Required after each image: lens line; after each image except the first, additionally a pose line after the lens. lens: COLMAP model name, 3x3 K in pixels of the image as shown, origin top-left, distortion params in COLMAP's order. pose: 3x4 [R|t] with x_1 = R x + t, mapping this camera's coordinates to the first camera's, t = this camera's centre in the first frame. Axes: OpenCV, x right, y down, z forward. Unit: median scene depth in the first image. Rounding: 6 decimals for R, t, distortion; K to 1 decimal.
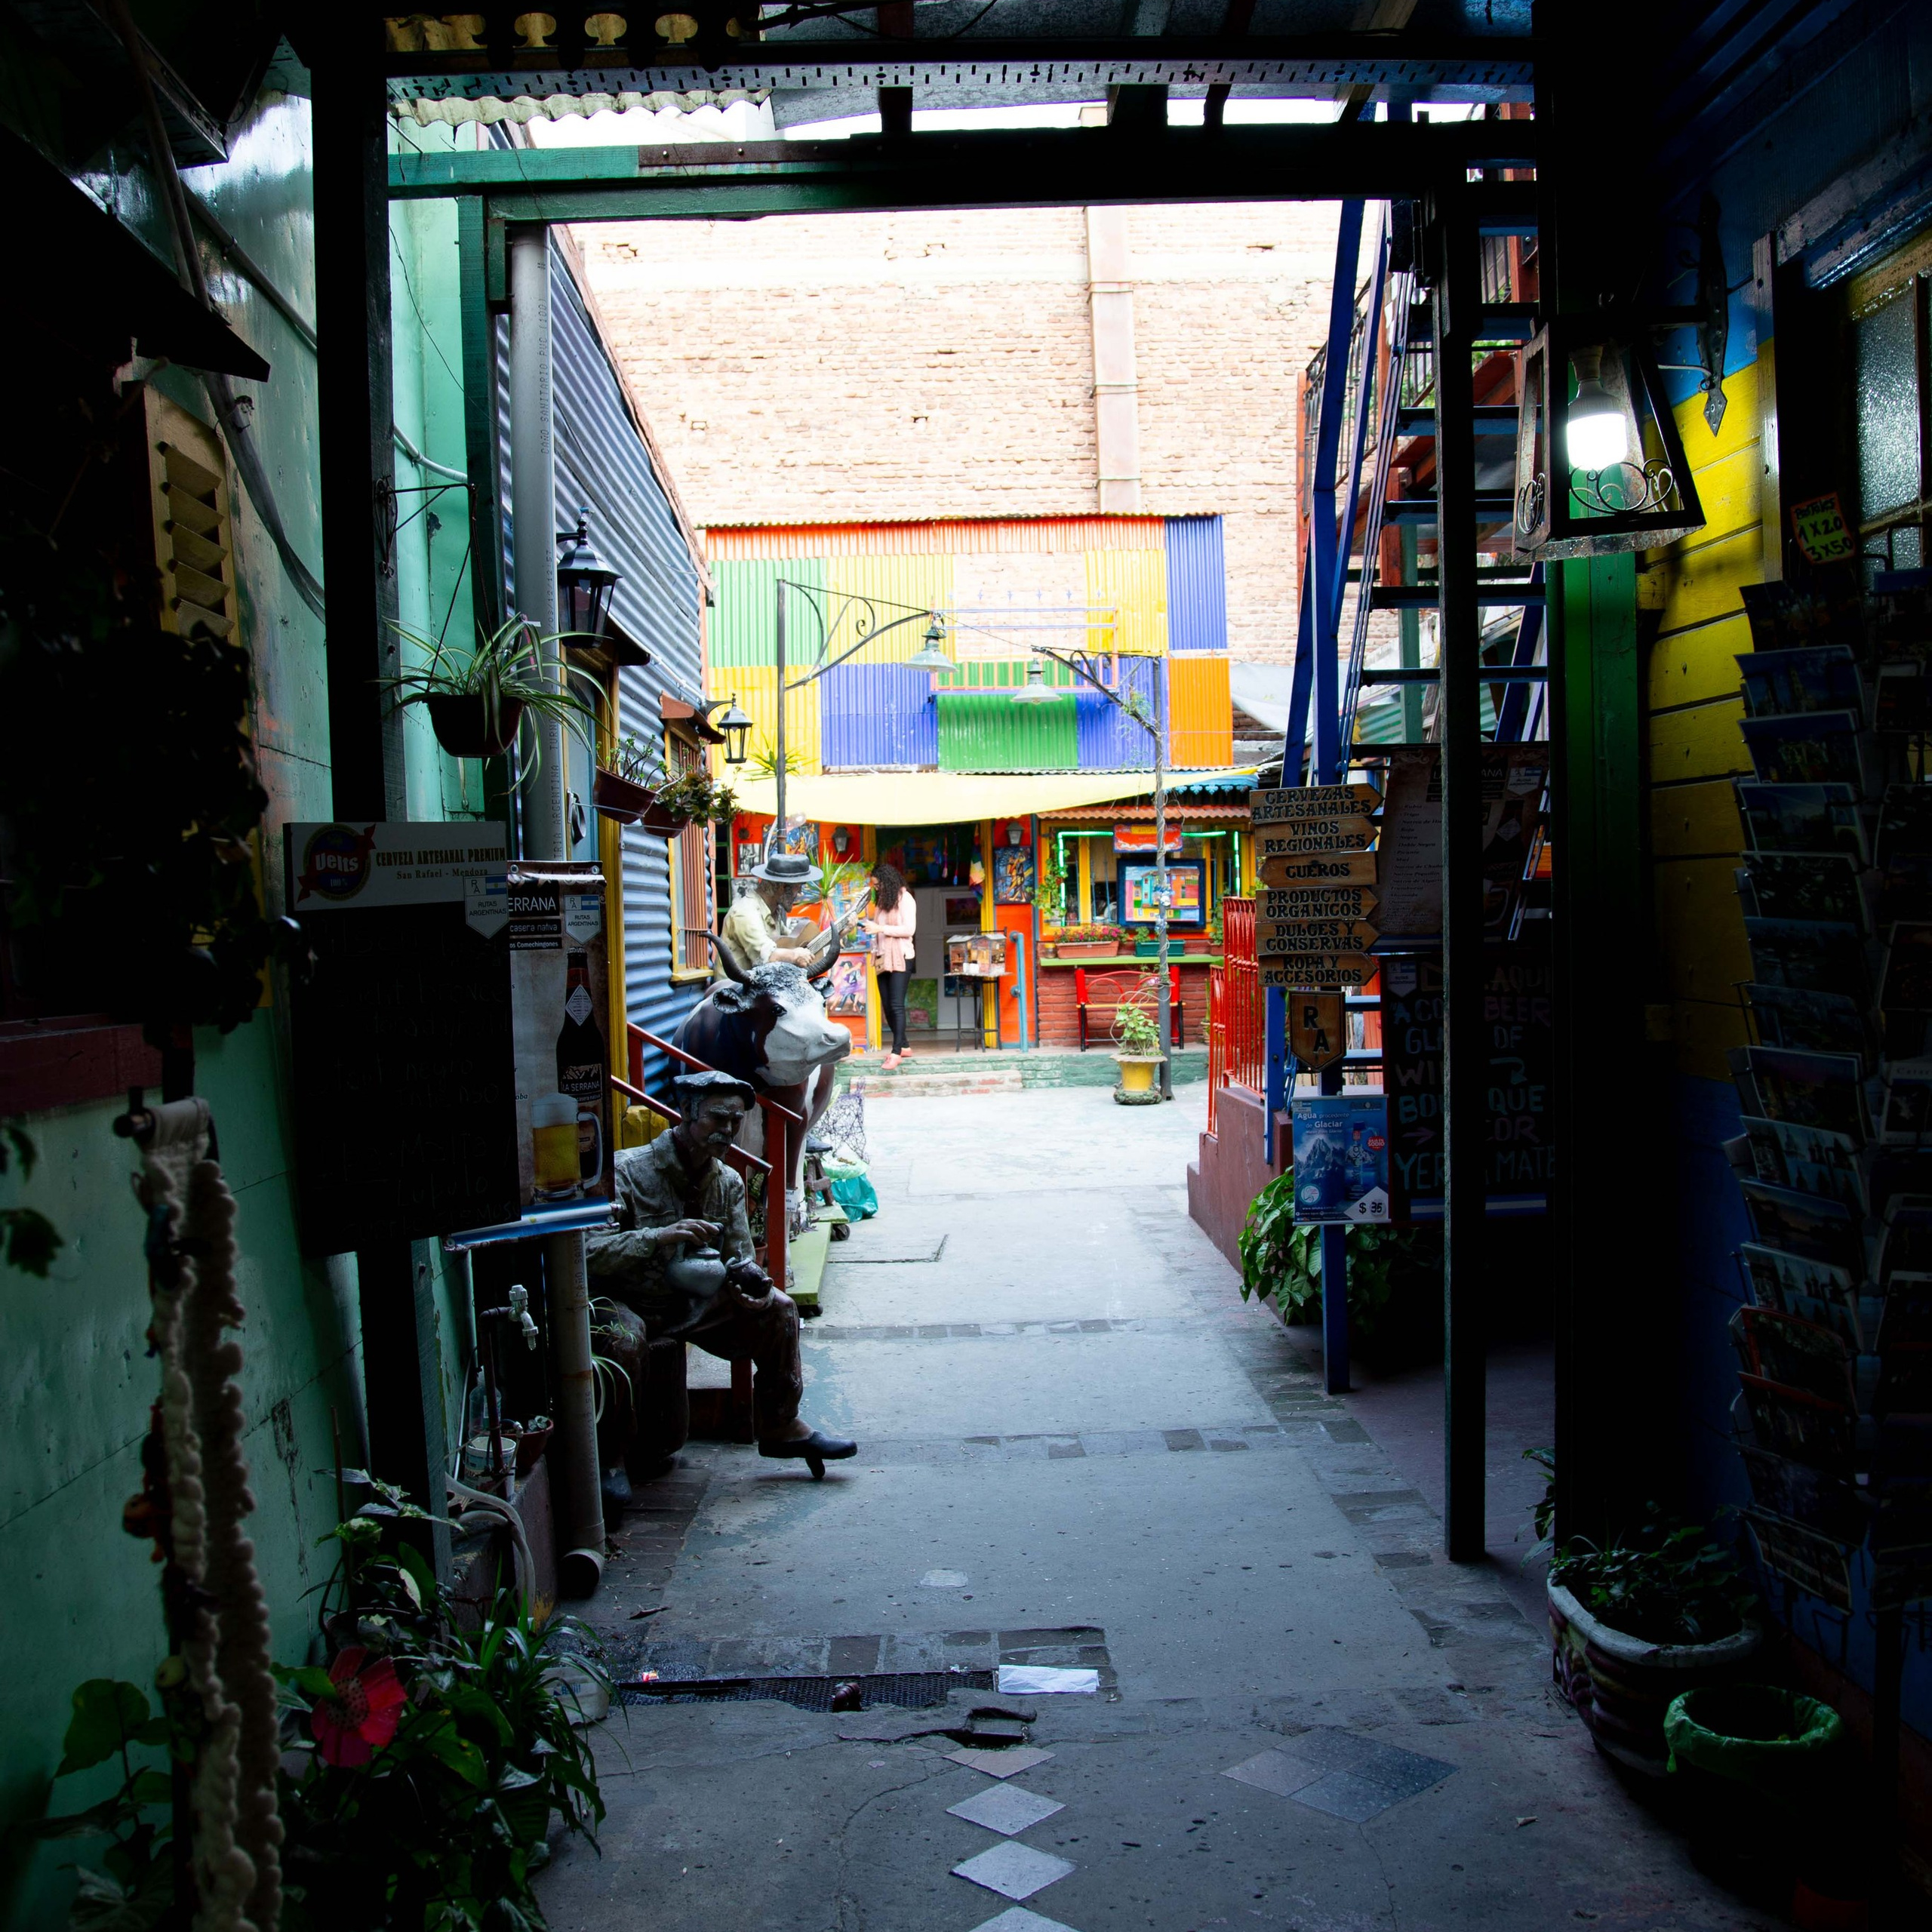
lens RADIAL K [[1929.2, 0, 966.0], [0, 1929.2, 966.0], [0, 0, 1]] dist [-0.153556, 0.052506]
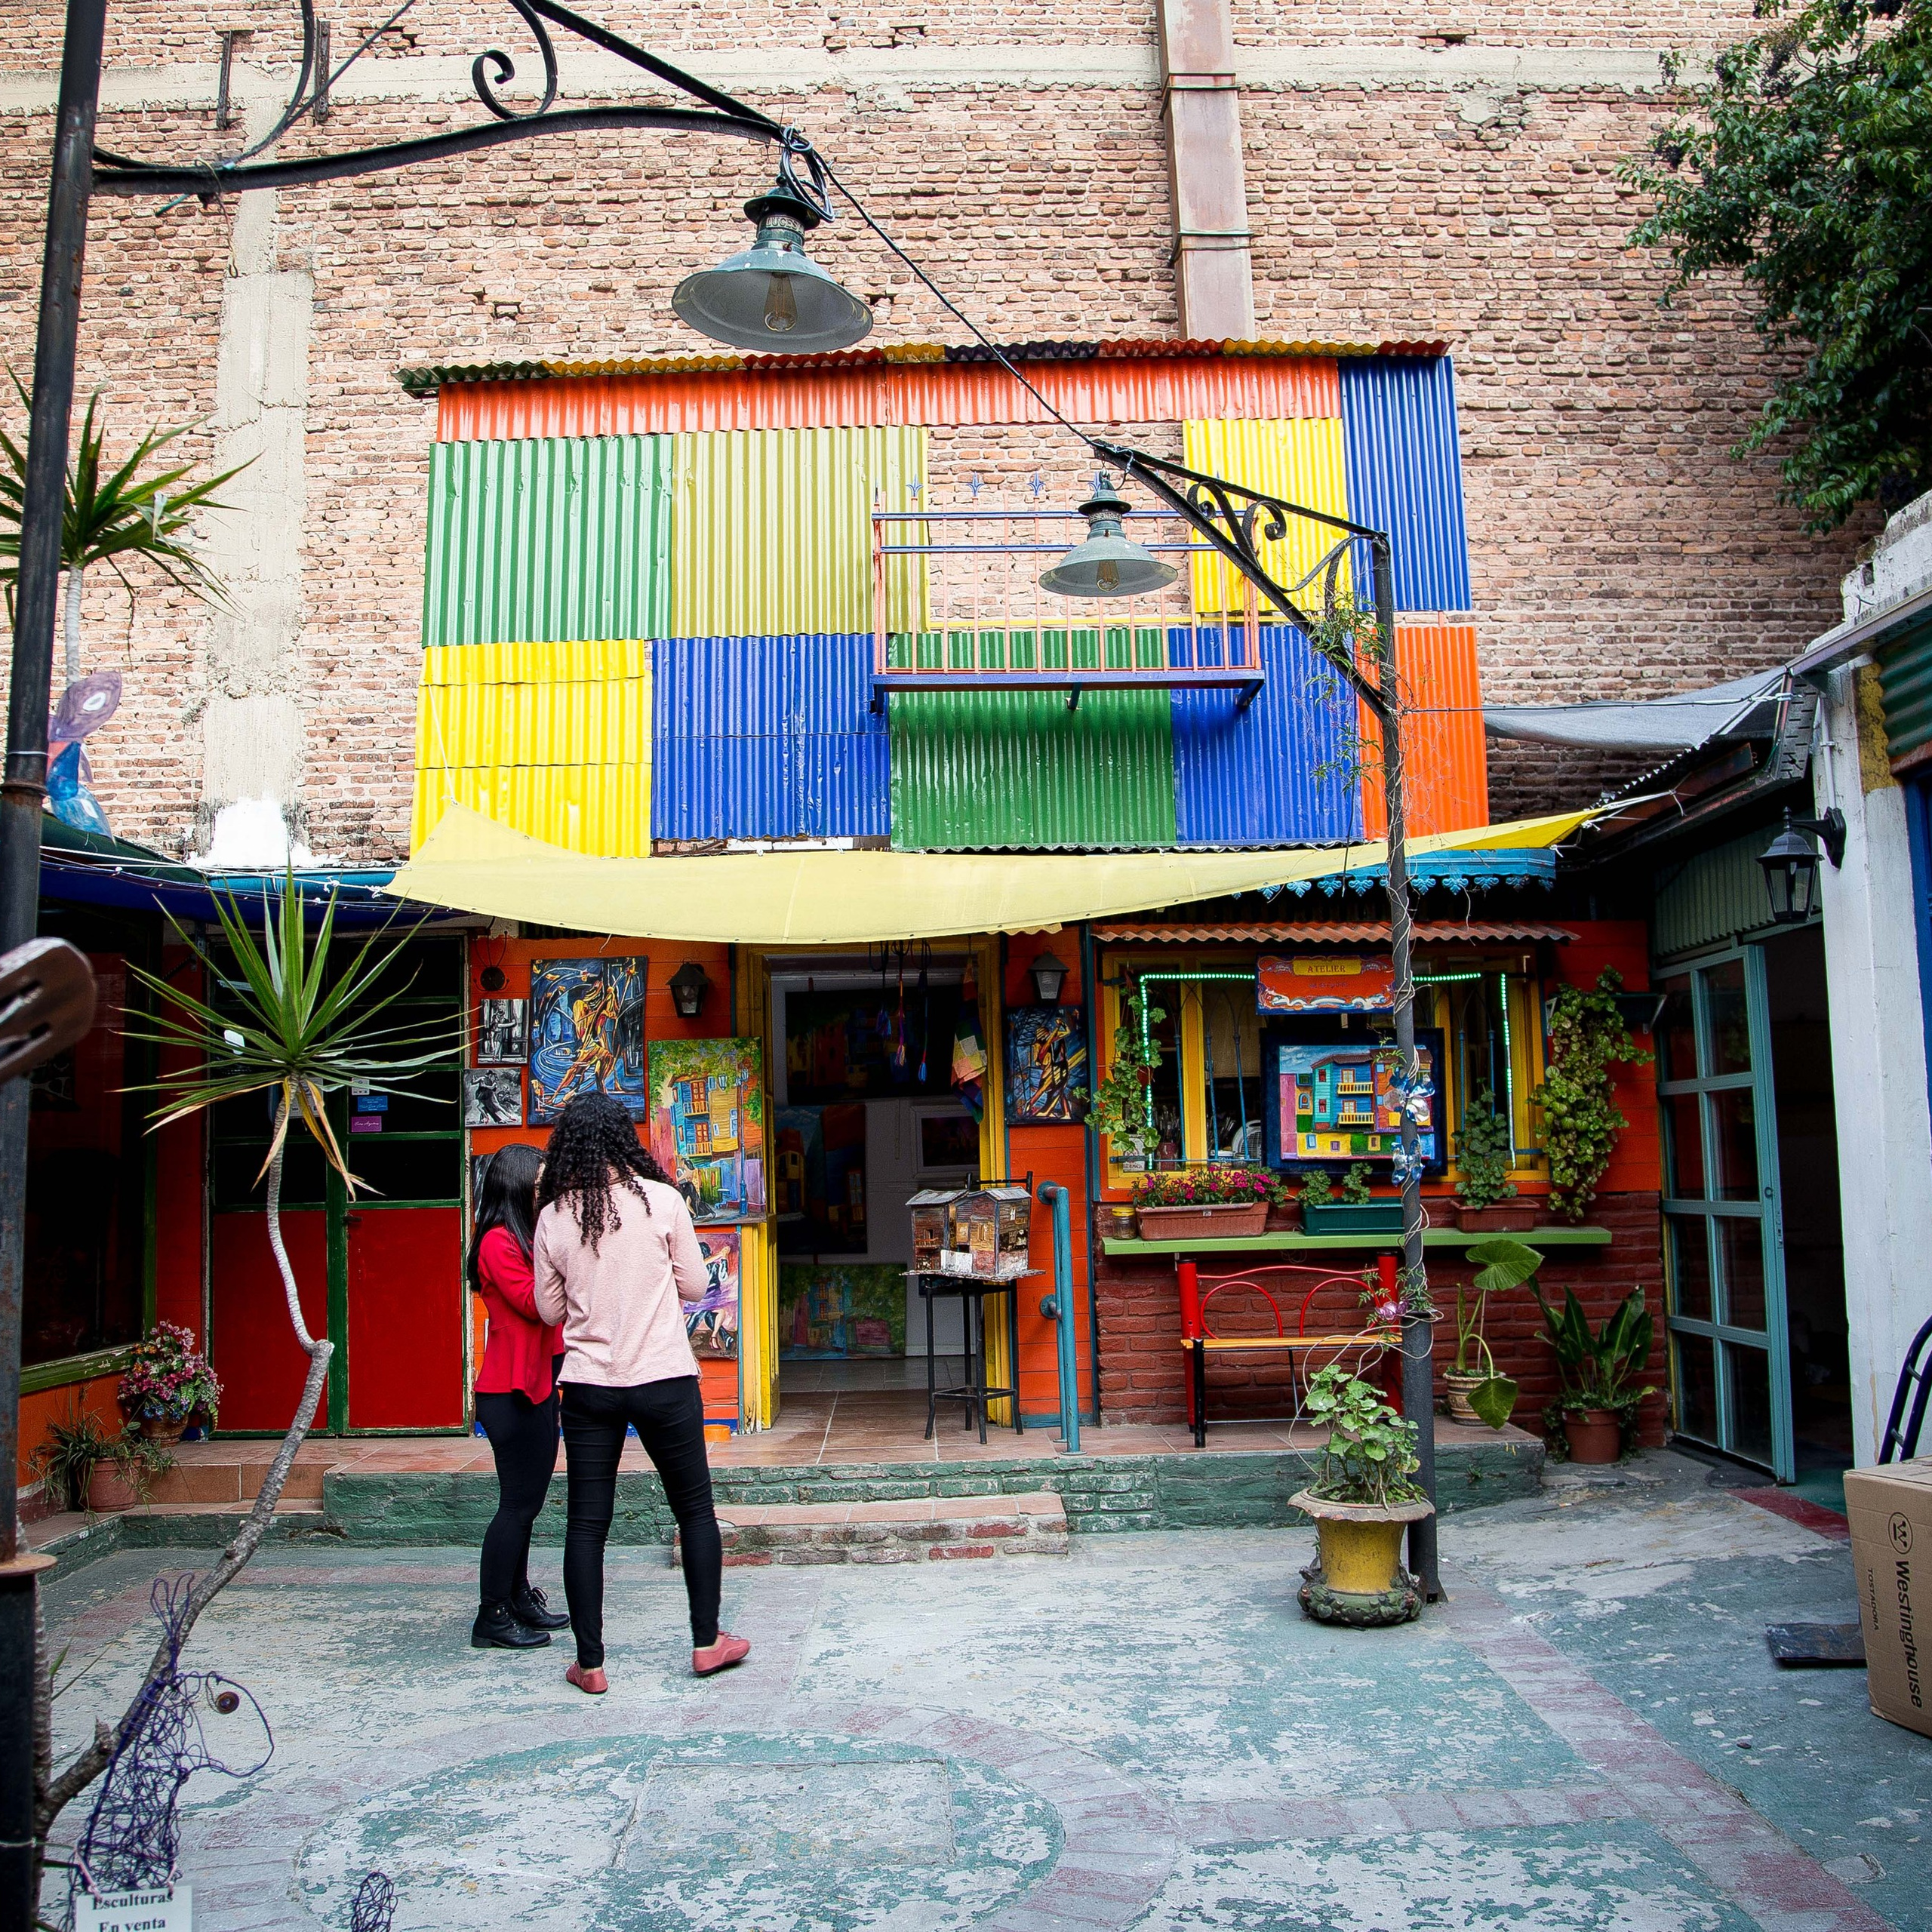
lens RADIAL K [[1929.2, 0, 966.0], [0, 1929.2, 966.0], [0, 0, 1]] dist [-0.153556, 0.052506]
pose [[0.999925, -0.001039, -0.012229, 0.010682], [-0.000456, 0.992577, -0.121620, -0.013009], [0.012265, 0.121616, 0.992501, 0.521256]]
